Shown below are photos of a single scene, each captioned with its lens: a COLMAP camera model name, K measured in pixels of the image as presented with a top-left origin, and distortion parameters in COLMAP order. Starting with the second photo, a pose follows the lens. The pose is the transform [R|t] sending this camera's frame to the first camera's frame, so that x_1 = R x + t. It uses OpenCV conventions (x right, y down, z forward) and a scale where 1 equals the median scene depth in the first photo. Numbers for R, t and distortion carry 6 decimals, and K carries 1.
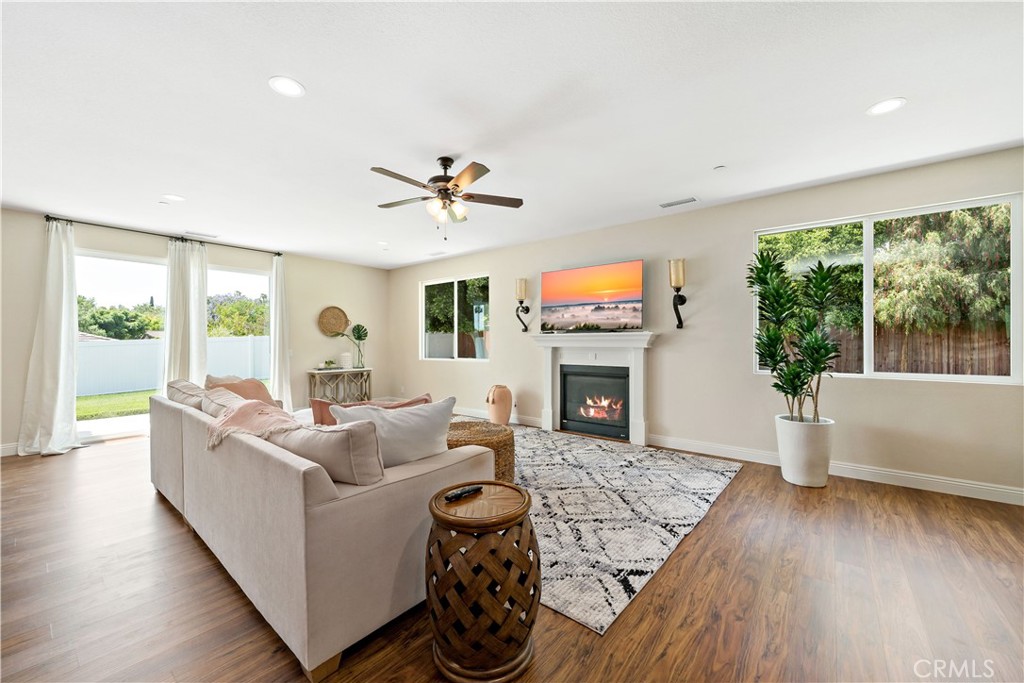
lens RADIAL K [[389.0, 0, 525.0], [0, 389.0, 340.2], [0, 0, 1]] dist [-0.006783, -0.000430]
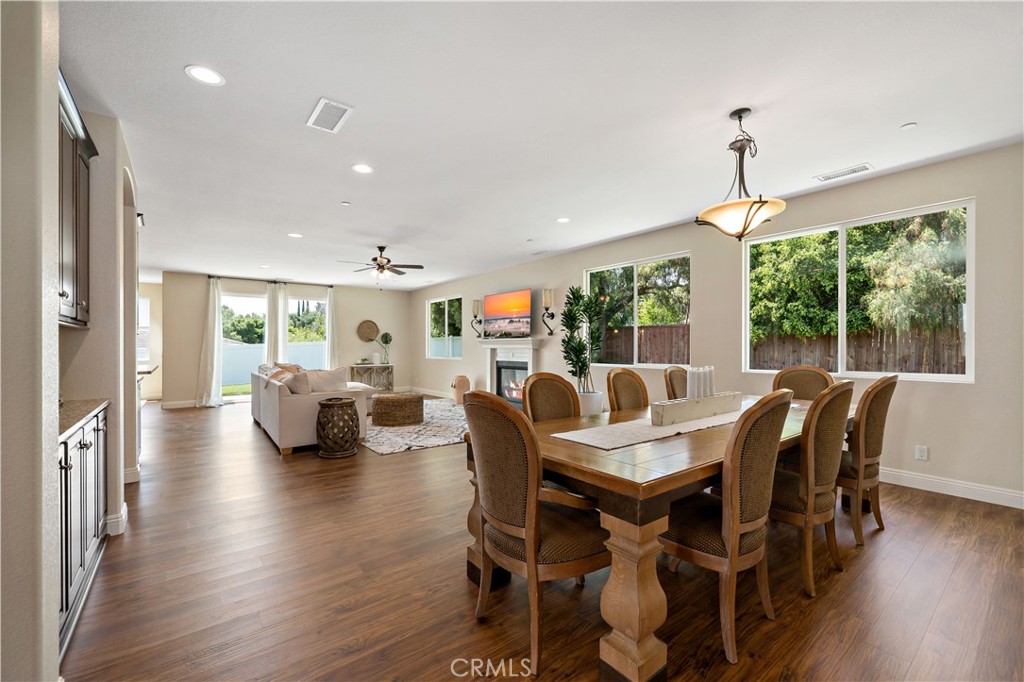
lens RADIAL K [[414.1, 0, 516.2], [0, 414.1, 339.9], [0, 0, 1]] dist [-0.010030, 0.000069]
pose [[0.971205, -0.005737, -0.238174, 0.558591], [0.003816, 0.999956, -0.008527, 0.000210], [0.238213, 0.007373, 0.971185, -0.481003]]
